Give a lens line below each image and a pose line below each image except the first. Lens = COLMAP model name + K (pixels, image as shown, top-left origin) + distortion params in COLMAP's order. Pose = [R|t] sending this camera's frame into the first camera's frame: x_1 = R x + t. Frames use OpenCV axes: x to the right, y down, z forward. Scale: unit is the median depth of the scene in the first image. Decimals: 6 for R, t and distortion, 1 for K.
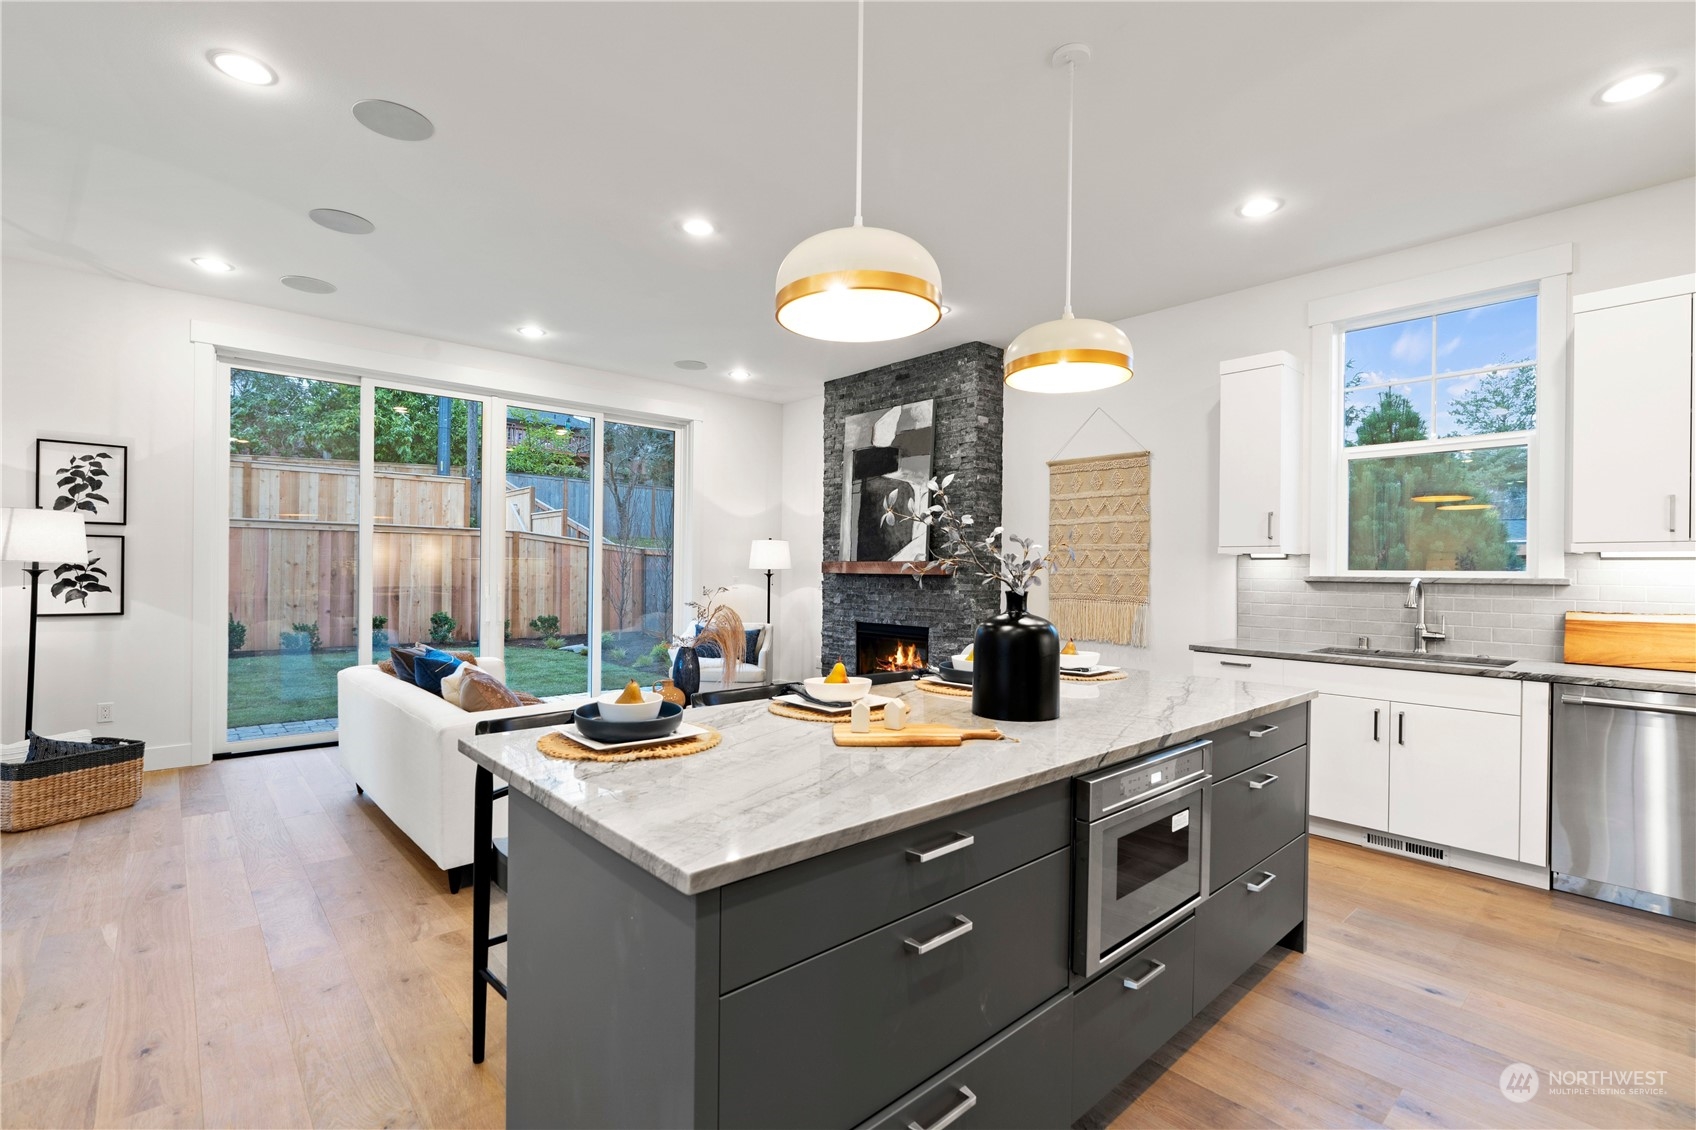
lens RADIAL K [[766.3, 0, 853.3], [0, 766.3, 572.8], [0, 0, 1]] dist [-0.007184, 0.003081]
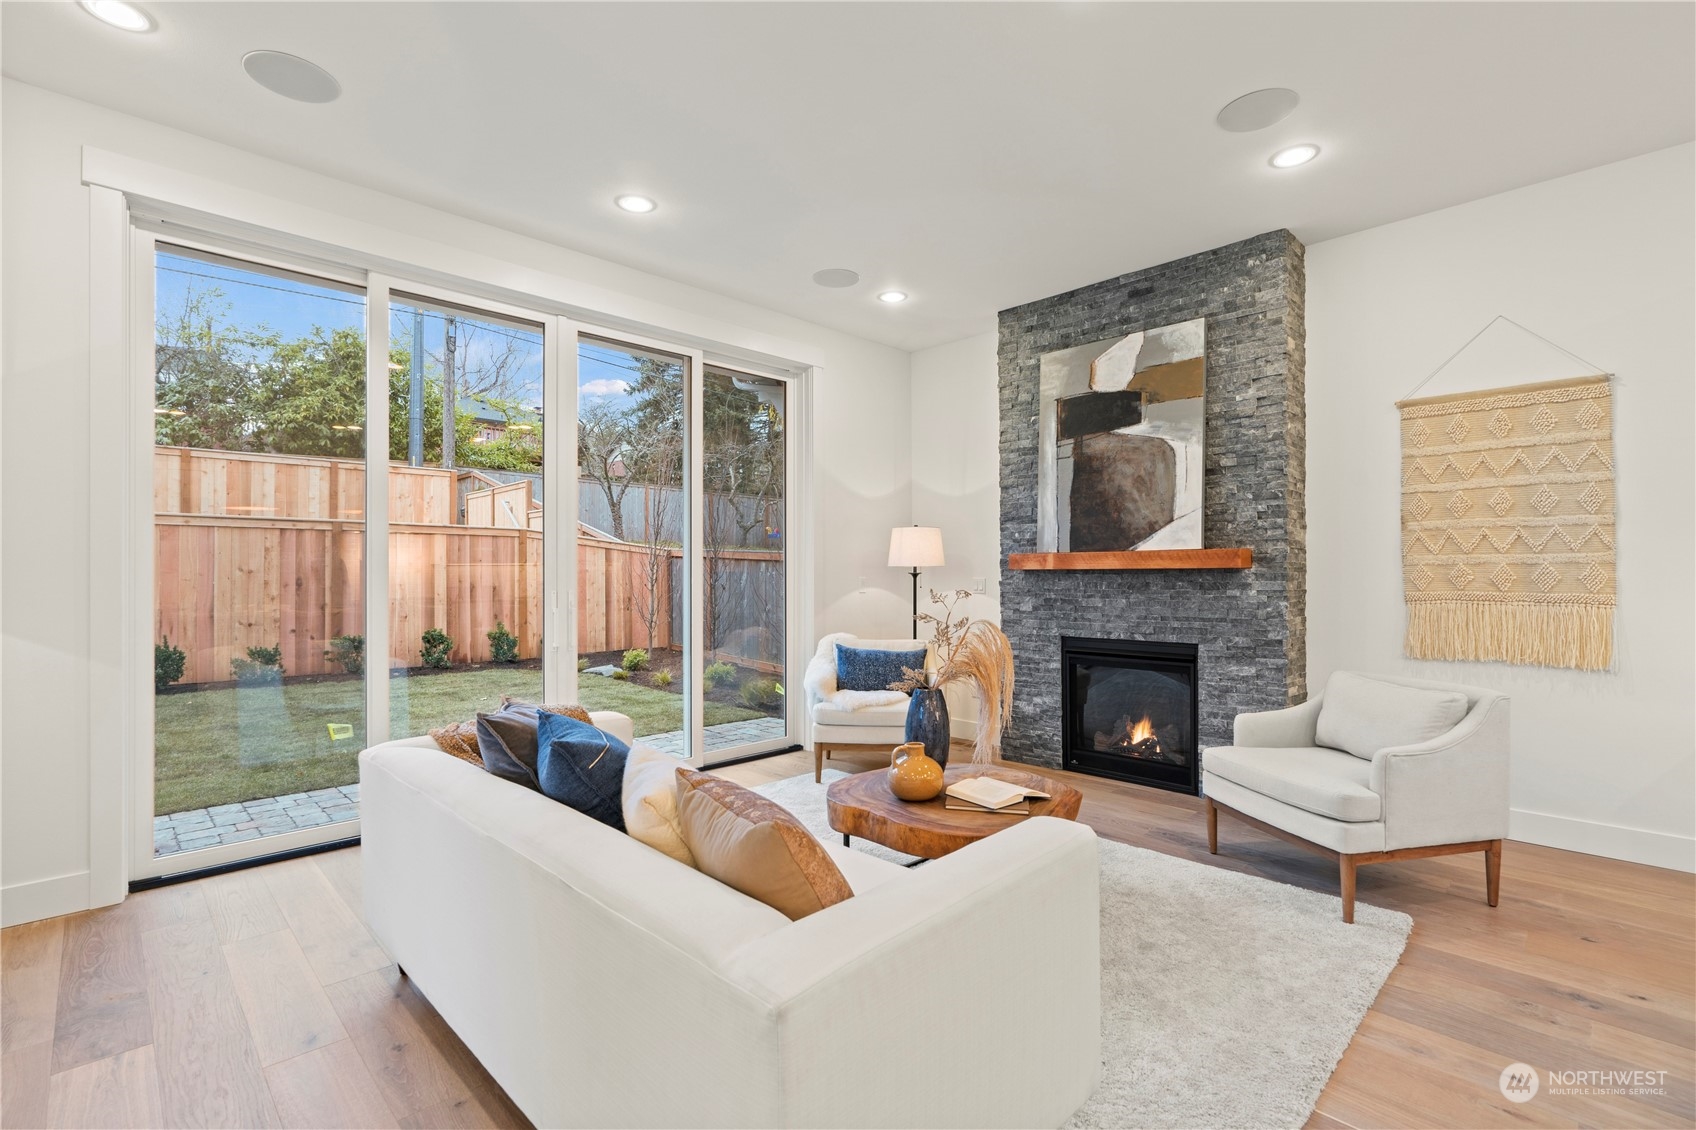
lens RADIAL K [[766.3, 0, 852.5], [0, 766.3, 572.8], [0, 0, 1]] dist [-0.007184, 0.003081]
pose [[0.998809, -0.013522, 0.046887, -0.298302], [0.013845, 0.999883, -0.006578, 0.007748], [-0.046792, 0.007220, 0.998879, 0.375416]]
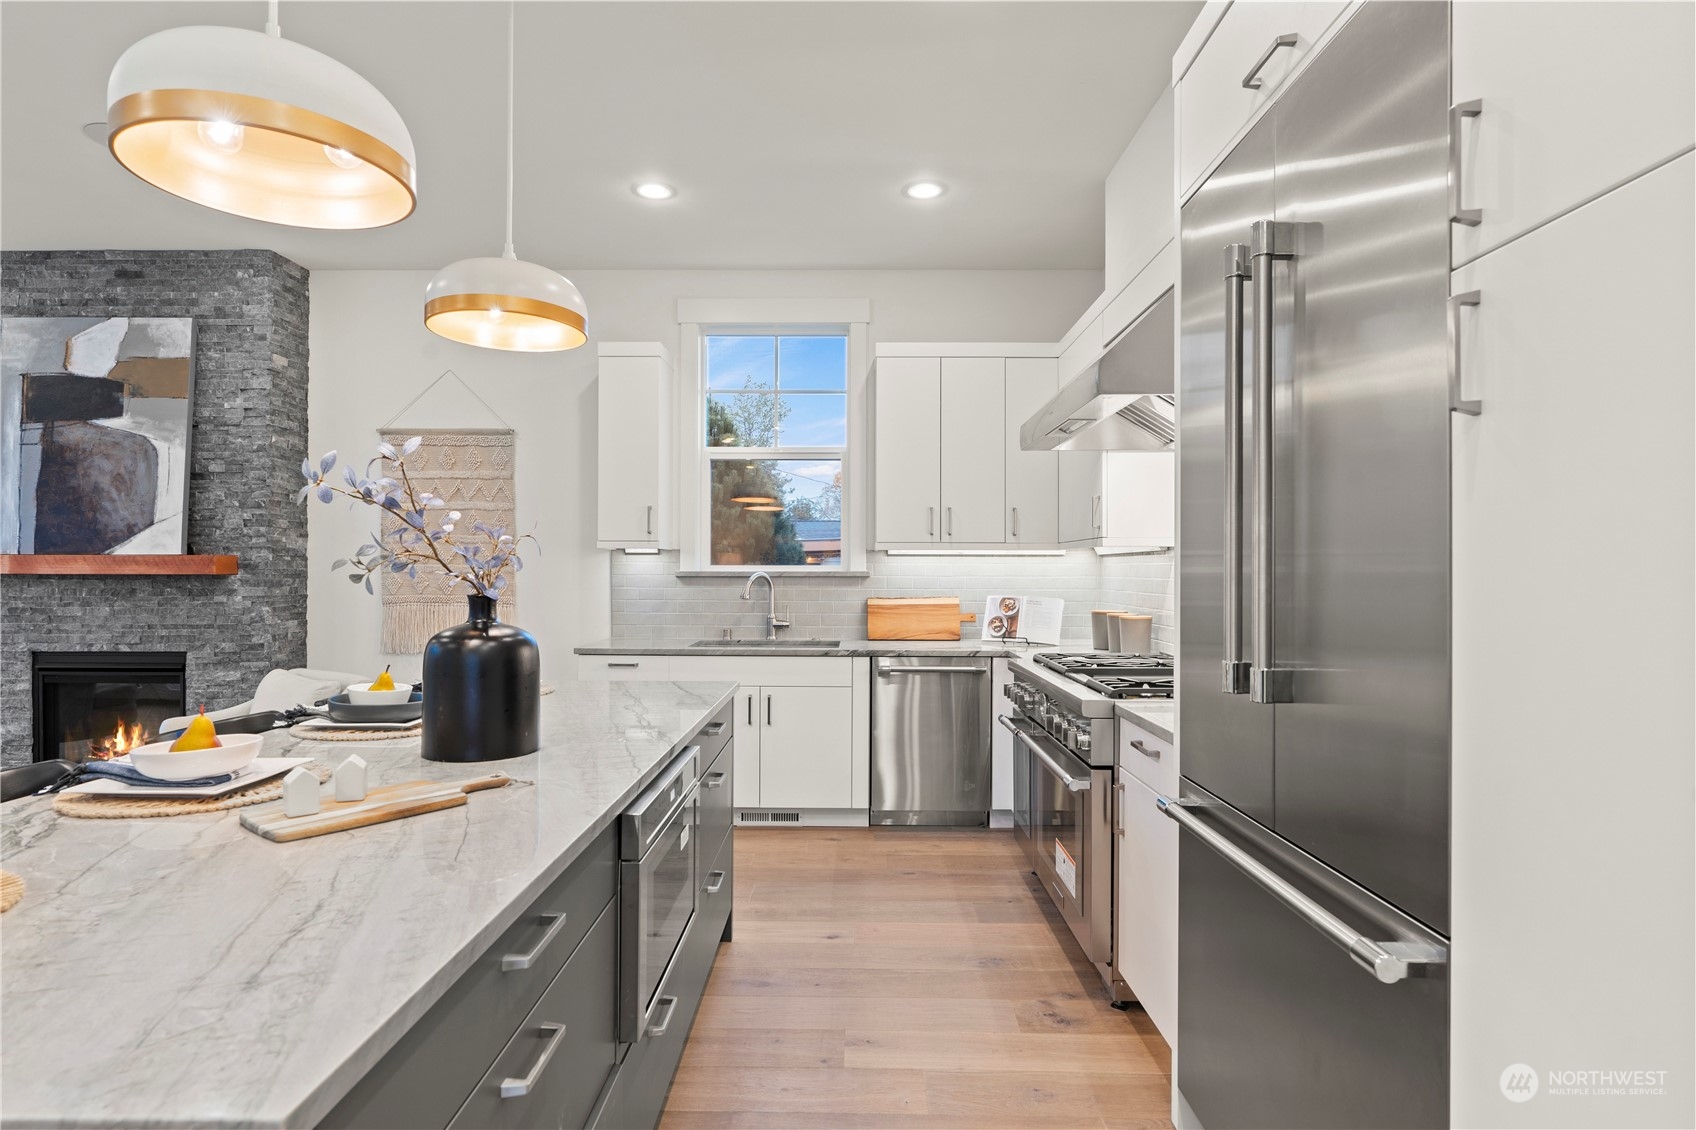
lens RADIAL K [[865.1, 0, 850.2], [0, 865.1, 570.0], [0, 0, 1]] dist [-0.009701, 0.003440]
pose [[0.677784, -0.008891, 0.735207, -0.076453], [0.007595, 0.999958, 0.005091, -0.000978], [-0.735222, 0.002134, 0.677823, 0.053669]]
